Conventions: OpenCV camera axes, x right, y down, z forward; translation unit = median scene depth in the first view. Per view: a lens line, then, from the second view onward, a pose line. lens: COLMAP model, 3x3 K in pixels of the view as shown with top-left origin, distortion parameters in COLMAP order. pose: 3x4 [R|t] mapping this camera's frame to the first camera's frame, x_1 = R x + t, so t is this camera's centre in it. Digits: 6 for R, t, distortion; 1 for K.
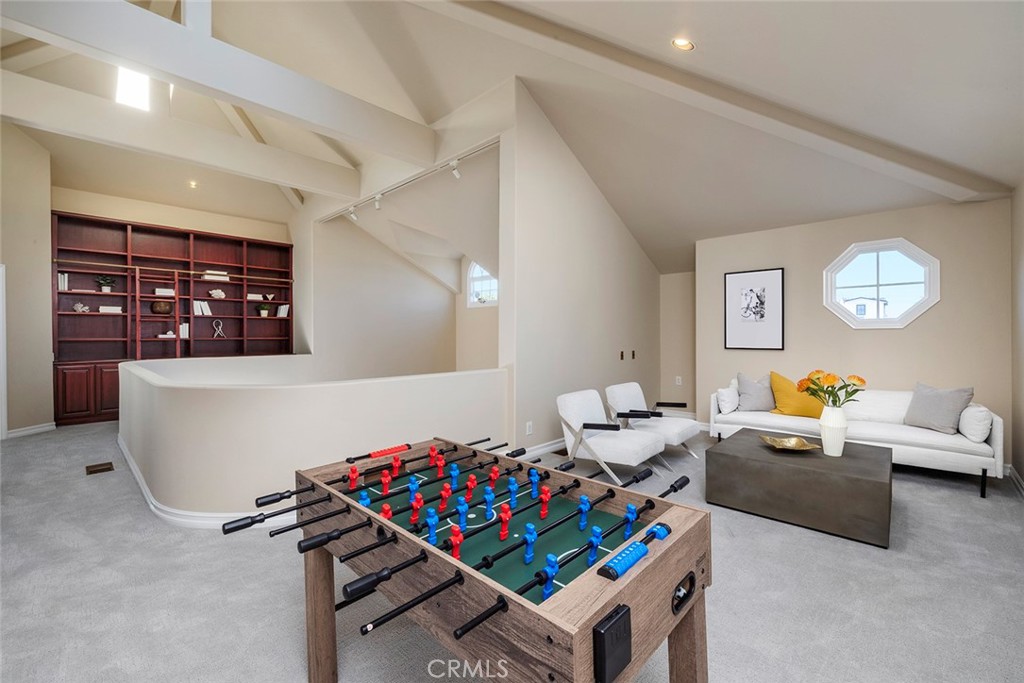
lens RADIAL K [[432.2, 0, 510.1], [0, 432.2, 334.0], [0, 0, 1]] dist [0.000656, 0.000034]
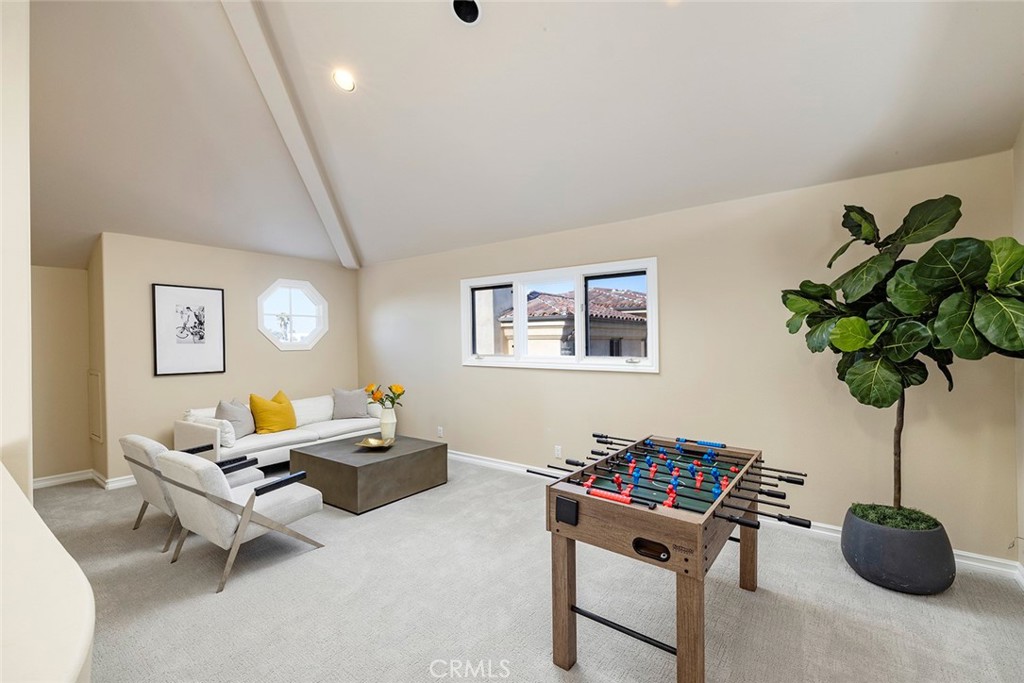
lens RADIAL K [[432.2, 0, 510.1], [0, 432.2, 334.0], [0, 0, 1]] dist [0.000656, 0.000034]
pose [[-0.096094, 0.022619, 0.995115, -0.122850], [0.007783, 0.999728, -0.021972, -0.007048], [-0.995342, 0.005633, -0.096244, 0.131734]]
